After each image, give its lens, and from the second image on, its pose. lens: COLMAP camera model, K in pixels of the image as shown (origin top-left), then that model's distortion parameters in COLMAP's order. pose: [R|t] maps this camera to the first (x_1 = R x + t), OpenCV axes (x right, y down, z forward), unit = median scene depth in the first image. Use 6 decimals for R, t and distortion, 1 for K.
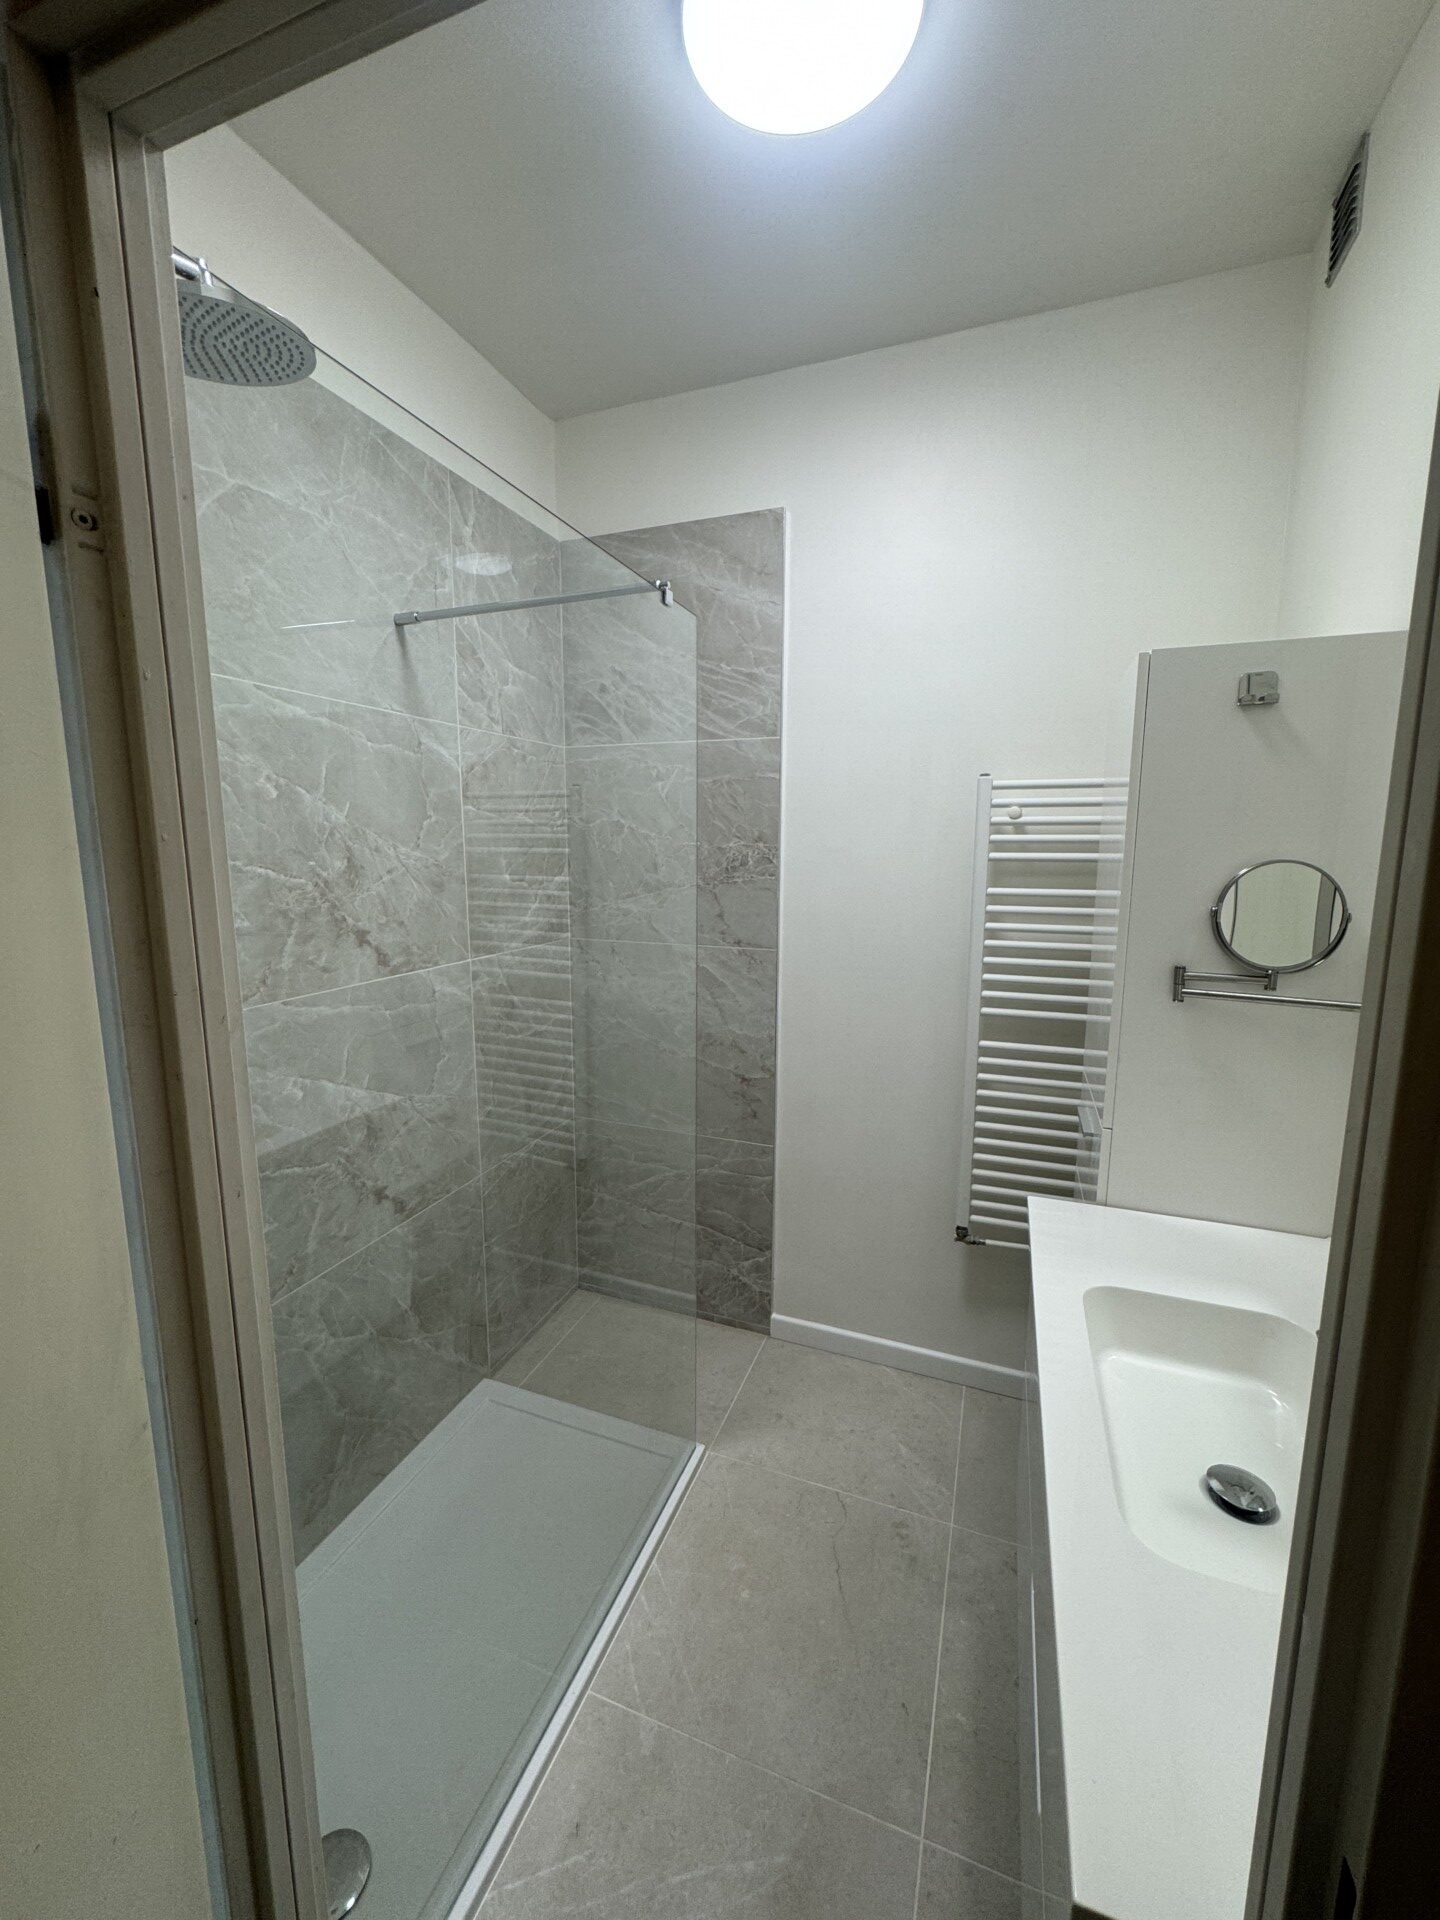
lens RADIAL K [[779.2, 0, 715.8], [0, 779.2, 957.1], [0, 0, 1]] dist [-0.001784, -0.000237]
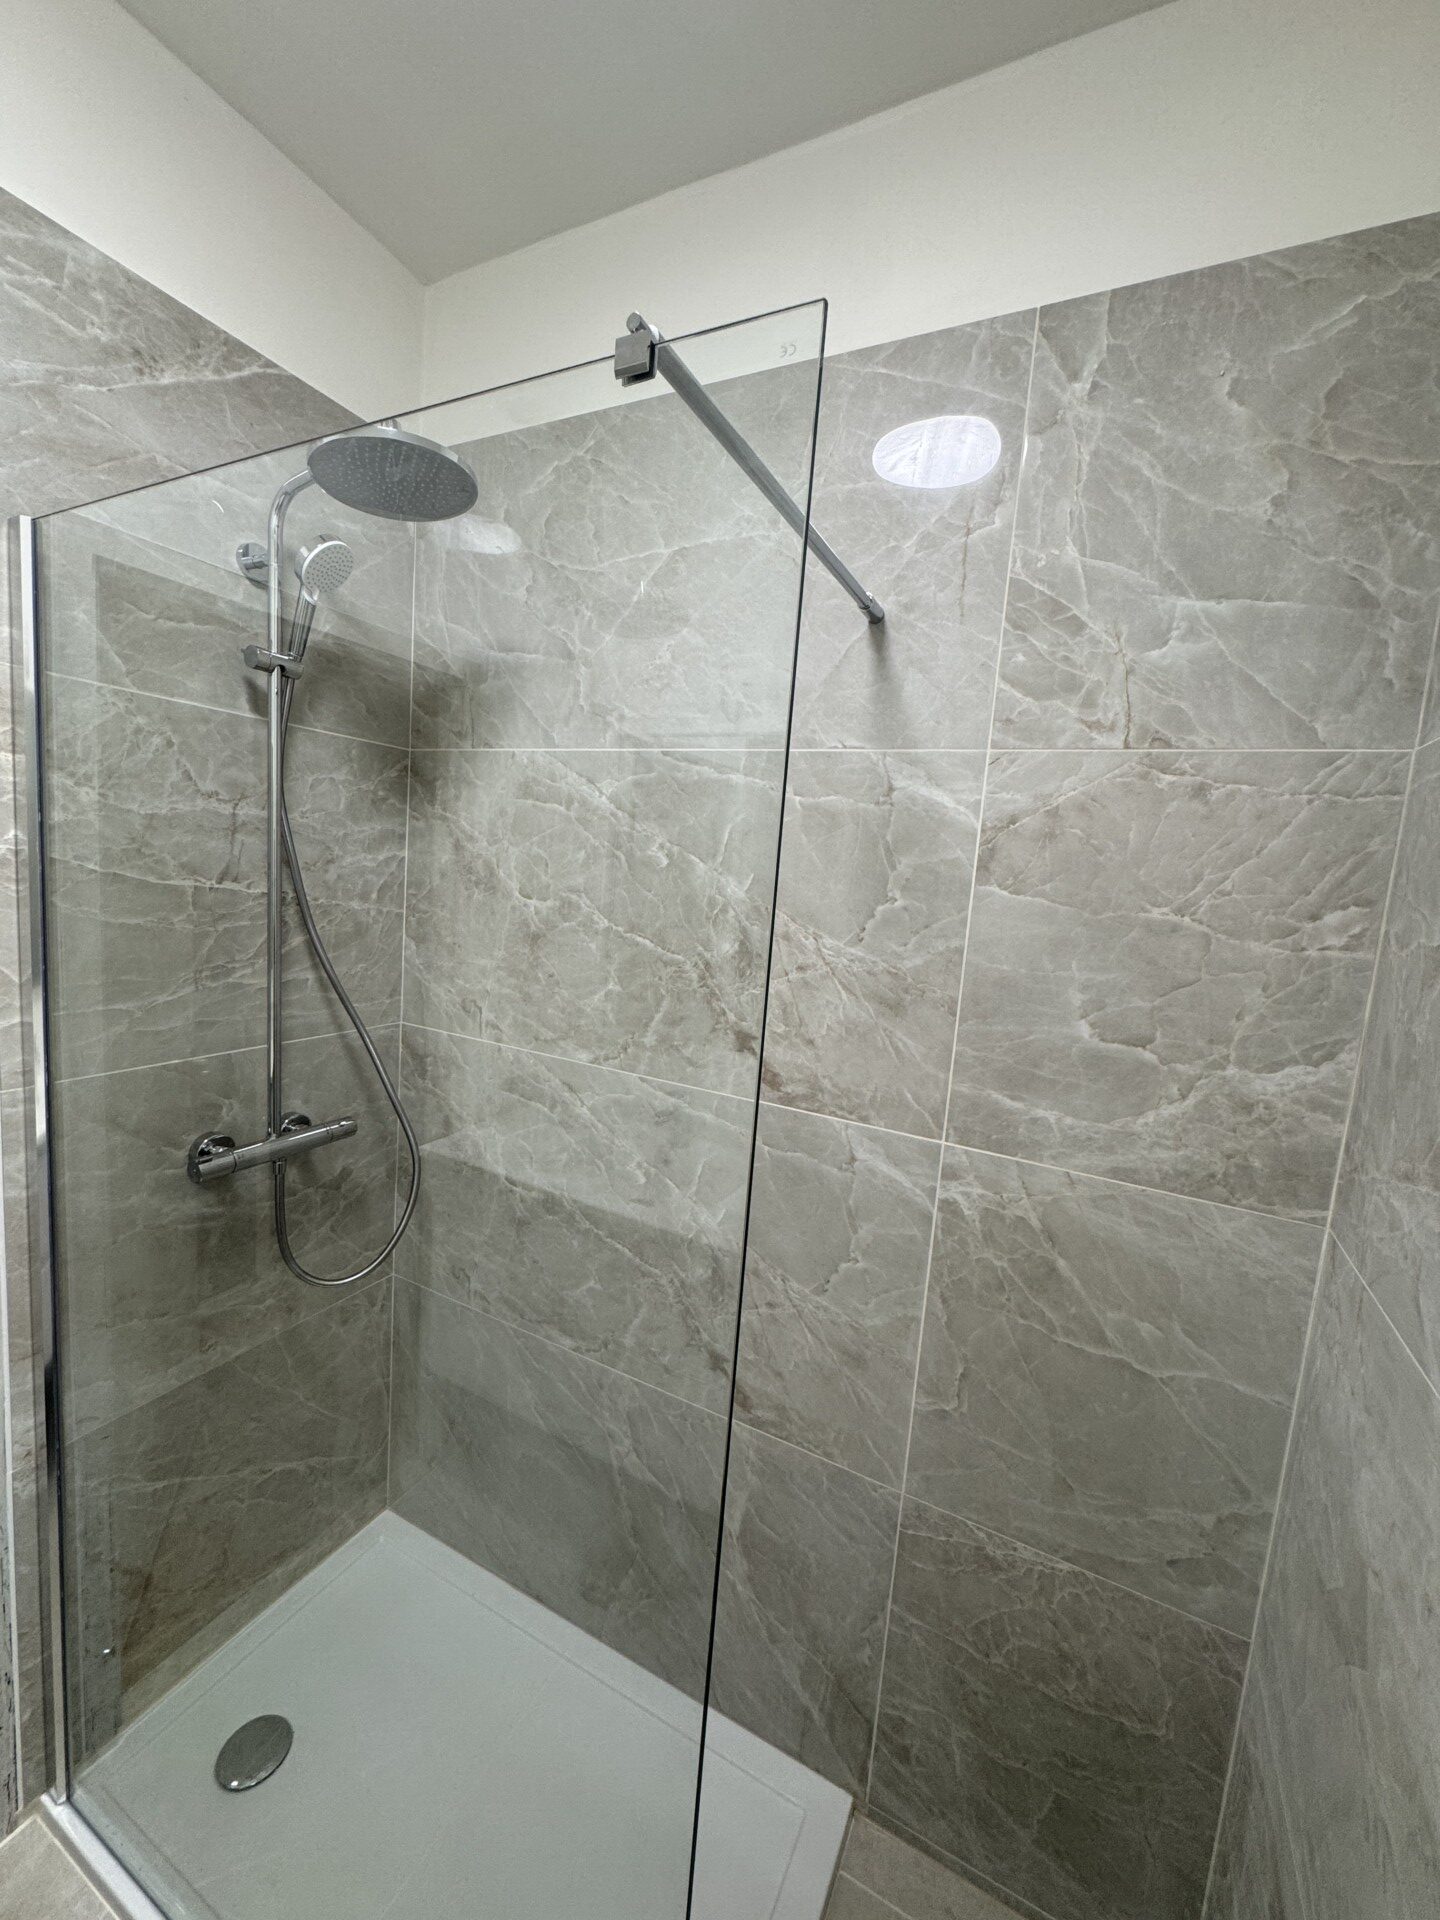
lens RADIAL K [[779.2, 0, 714.0], [0, 779.2, 966.4], [0, 0, 1]] dist [-0.001784, -0.000237]
pose [[-0.109398, 0.105018, -0.988435, 0.310133], [-0.225114, 0.965948, 0.127544, -0.182896], [0.968171, 0.236463, -0.082032, 0.960267]]
